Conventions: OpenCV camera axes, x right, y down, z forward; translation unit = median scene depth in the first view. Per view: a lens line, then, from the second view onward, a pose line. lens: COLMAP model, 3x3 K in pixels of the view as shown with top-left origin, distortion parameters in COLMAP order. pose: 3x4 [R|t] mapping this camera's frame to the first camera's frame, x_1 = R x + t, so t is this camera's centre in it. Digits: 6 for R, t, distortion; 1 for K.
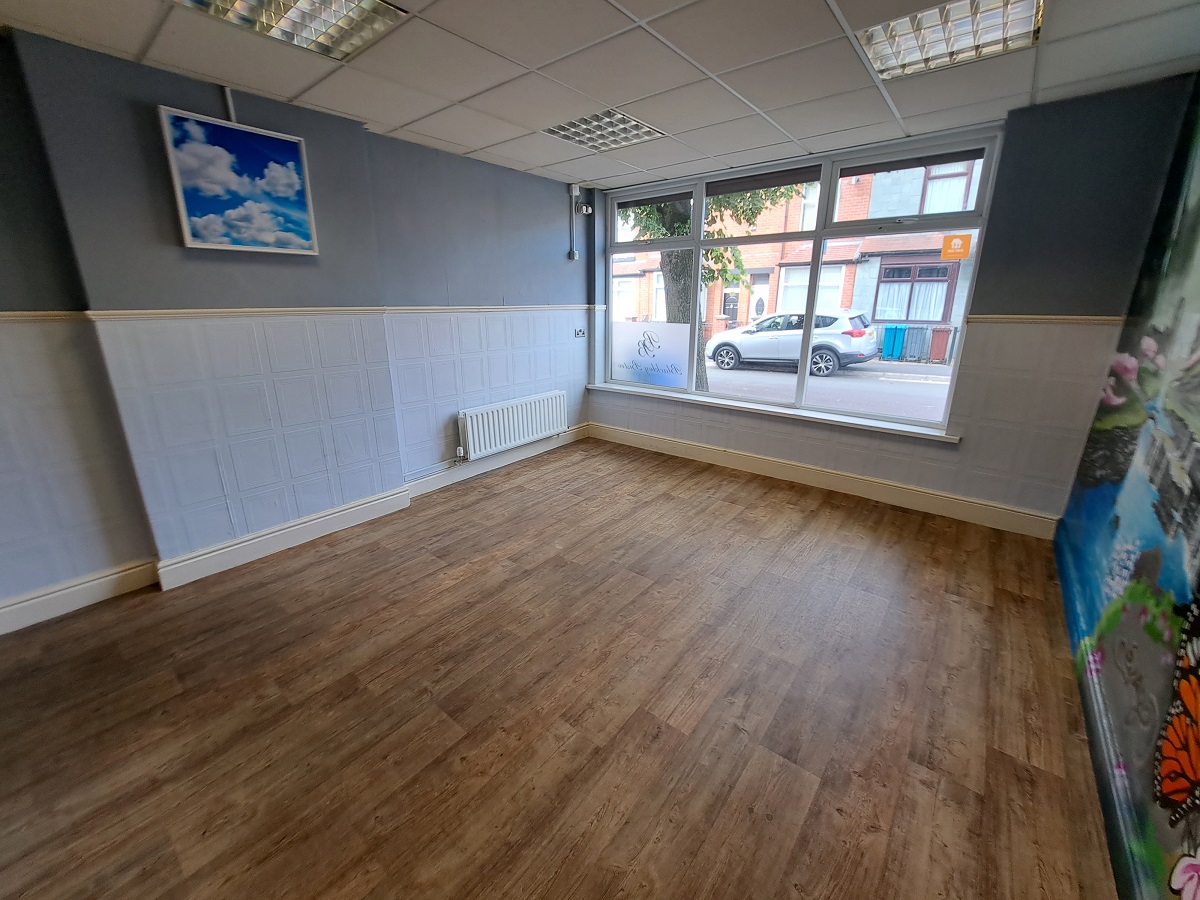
lens RADIAL K [[470.8, 0, 592.2], [0, 470.8, 431.0], [0, 0, 1]] dist [0.002932, -0.007524]
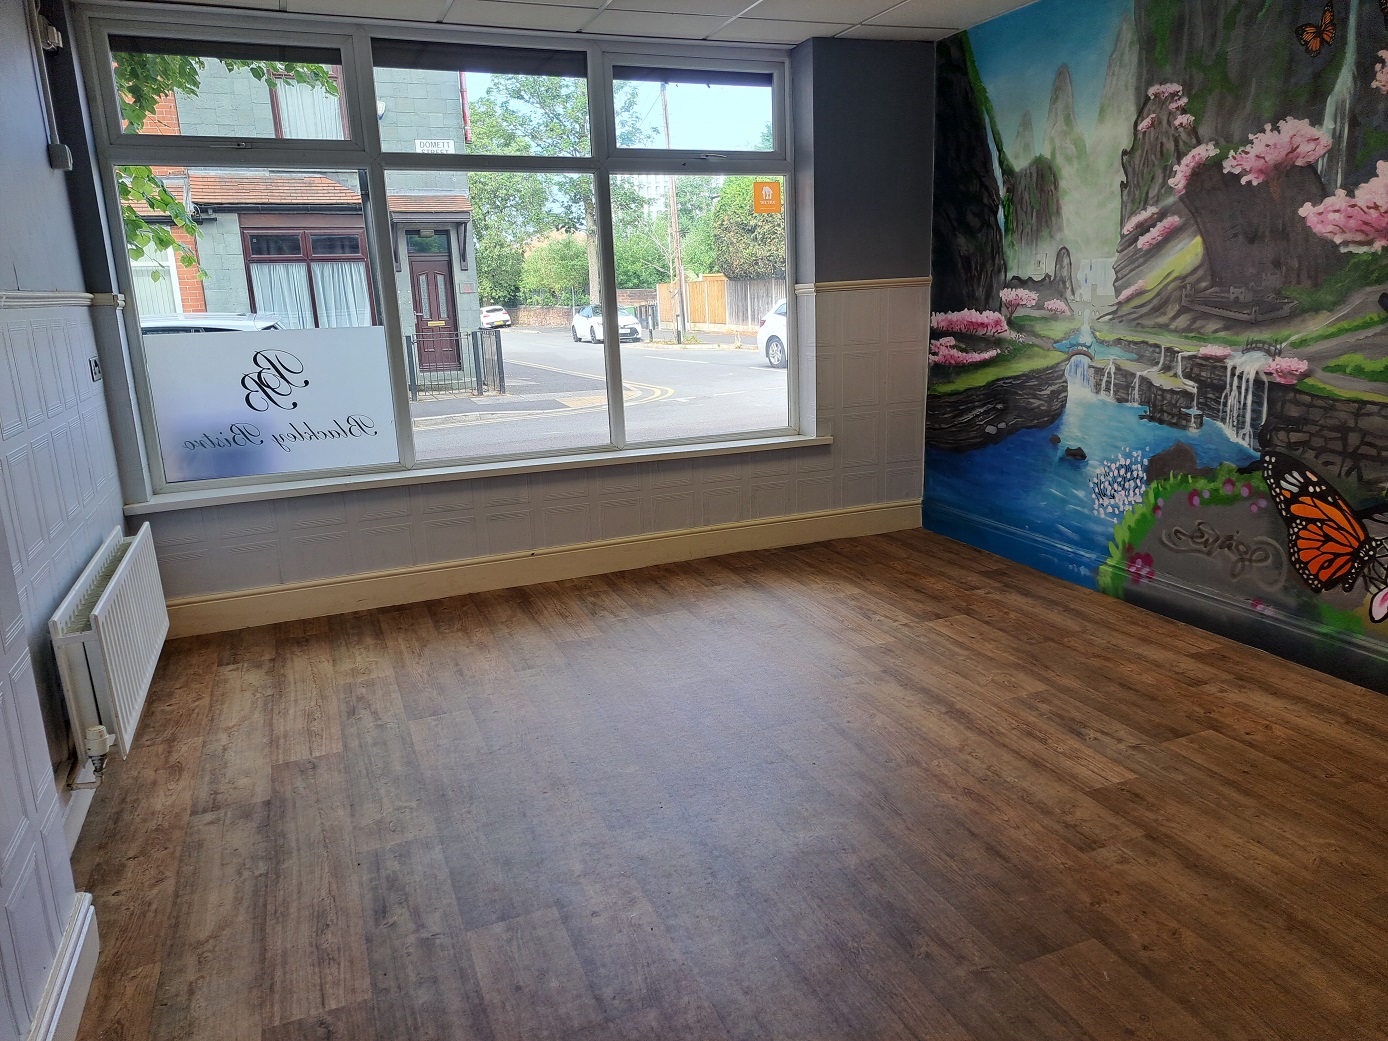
lens RADIAL K [[995.1, 0, 694.0], [0, 995.1, 520.5], [0, 0, 1]] dist [0.074787, -0.078383]
pose [[0.472053, -0.214961, 0.854961, -0.910638], [0.269352, 0.958608, 0.092302, -0.076104], [-0.839414, 0.186714, 0.510414, 0.409738]]
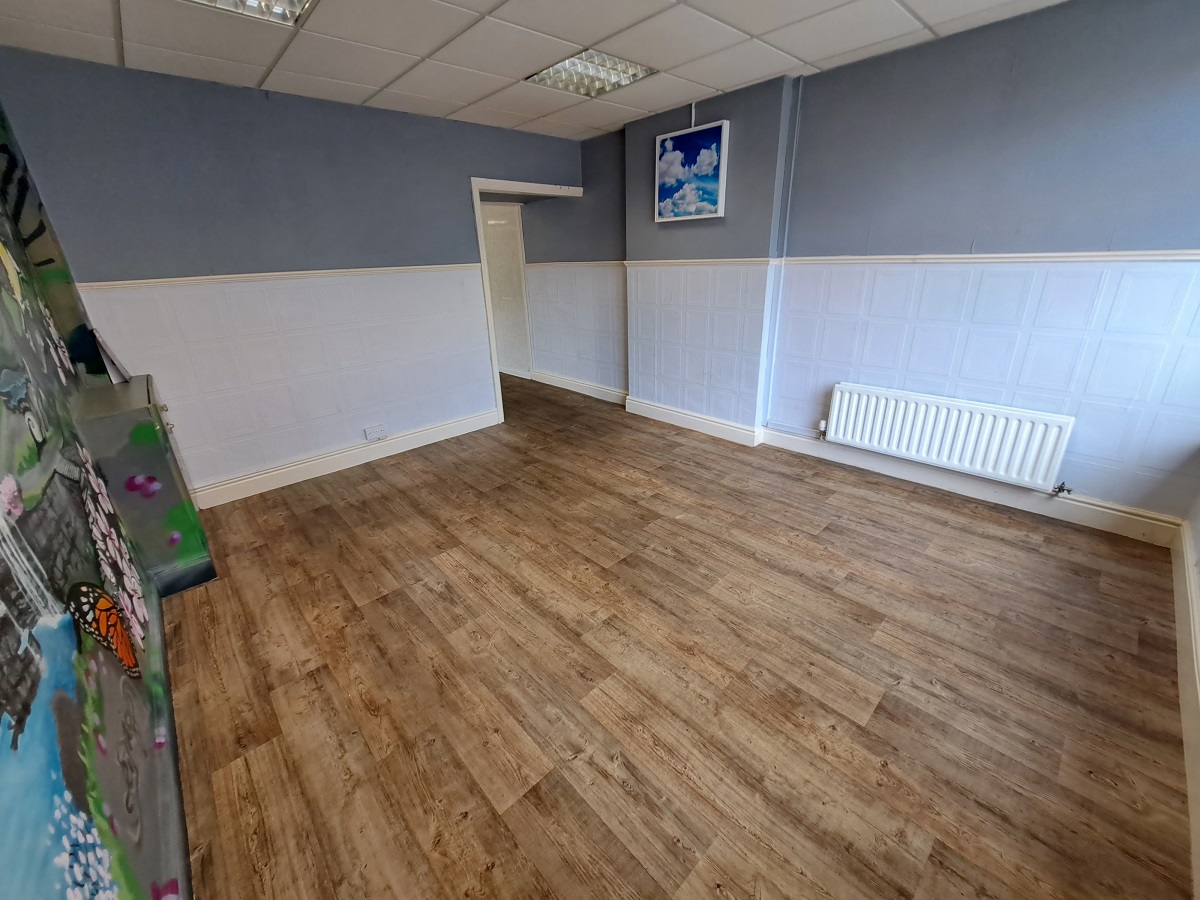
lens RADIAL K [[470.8, 0, 592.2], [0, 470.8, 431.0], [0, 0, 1]] dist [0.002932, -0.007524]
pose [[-0.123035, 0.351283, -0.928150, 0.846835], [-0.230547, 0.899551, 0.371020, -0.247879], [0.965251, 0.259631, -0.029689, 0.868870]]
